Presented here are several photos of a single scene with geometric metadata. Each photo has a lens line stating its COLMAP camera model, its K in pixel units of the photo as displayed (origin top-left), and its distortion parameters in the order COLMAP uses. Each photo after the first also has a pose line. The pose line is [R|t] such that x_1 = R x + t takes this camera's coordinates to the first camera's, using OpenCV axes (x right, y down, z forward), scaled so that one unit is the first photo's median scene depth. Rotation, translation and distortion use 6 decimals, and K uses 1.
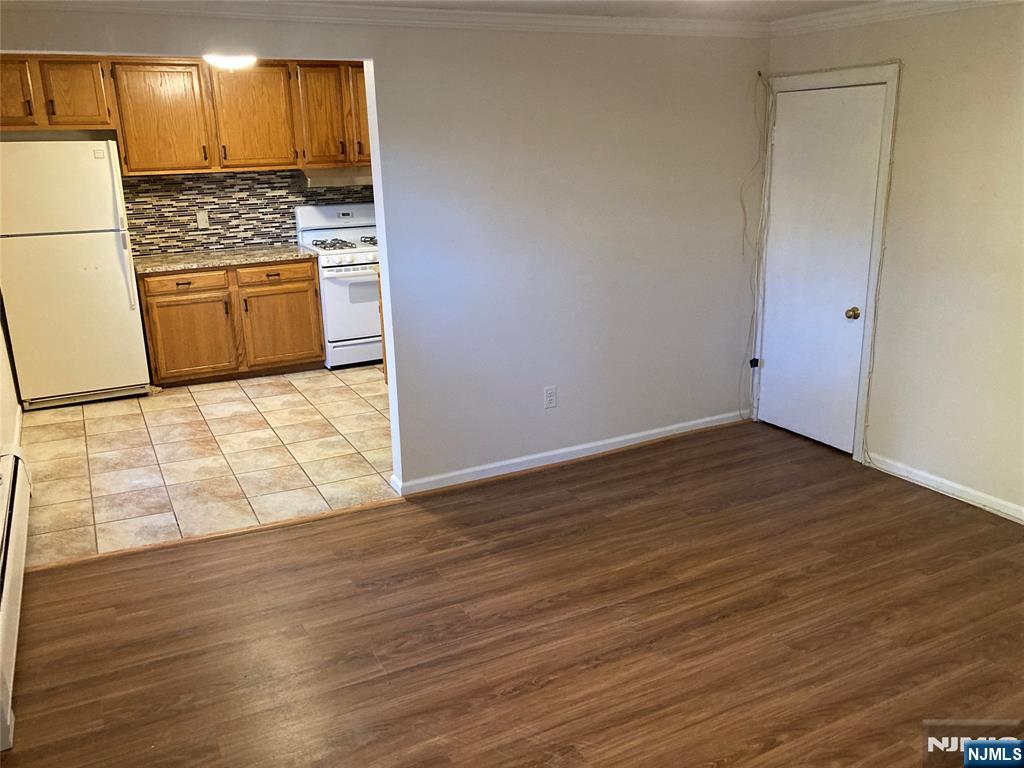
lens RADIAL K [[843.1, 0, 514.6], [0, 843.1, 383.7], [0, 0, 1]] dist [0.050012, -0.057767]
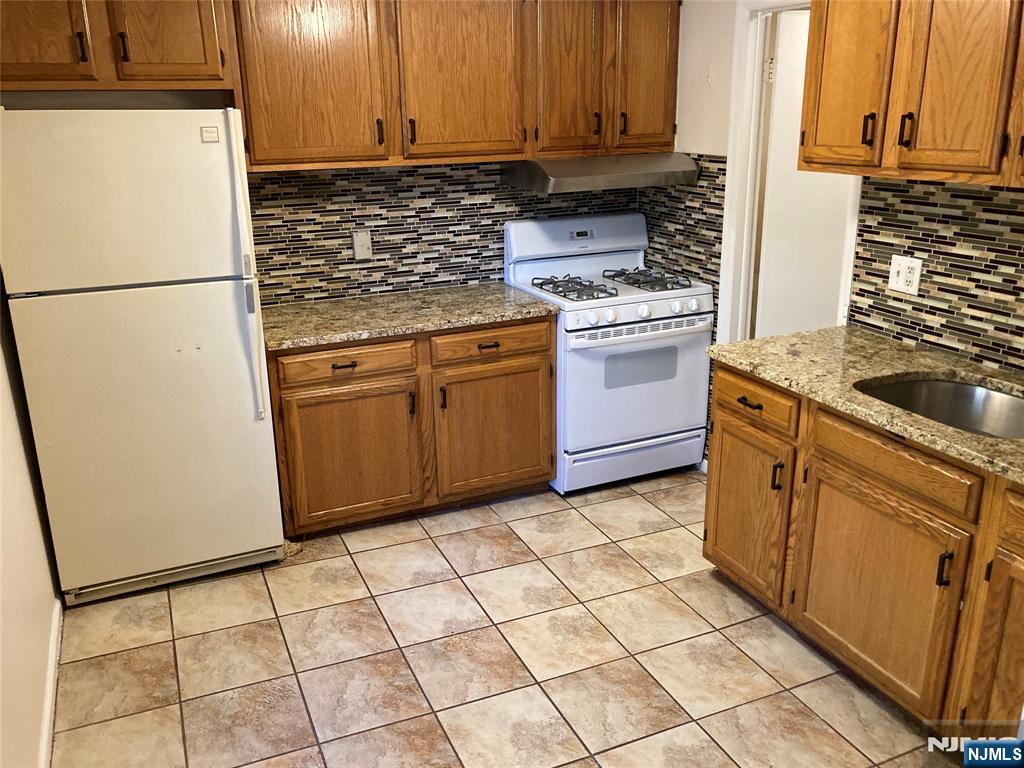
lens RADIAL K [[843.1, 0, 507.3], [0, 843.1, 383.0], [0, 0, 1]] dist [0.050012, -0.057767]
pose [[0.997816, 0.021529, -0.062443, -0.243884], [-0.020260, 0.999576, 0.020895, -0.119028], [0.062867, -0.019584, 0.997830, 0.441282]]
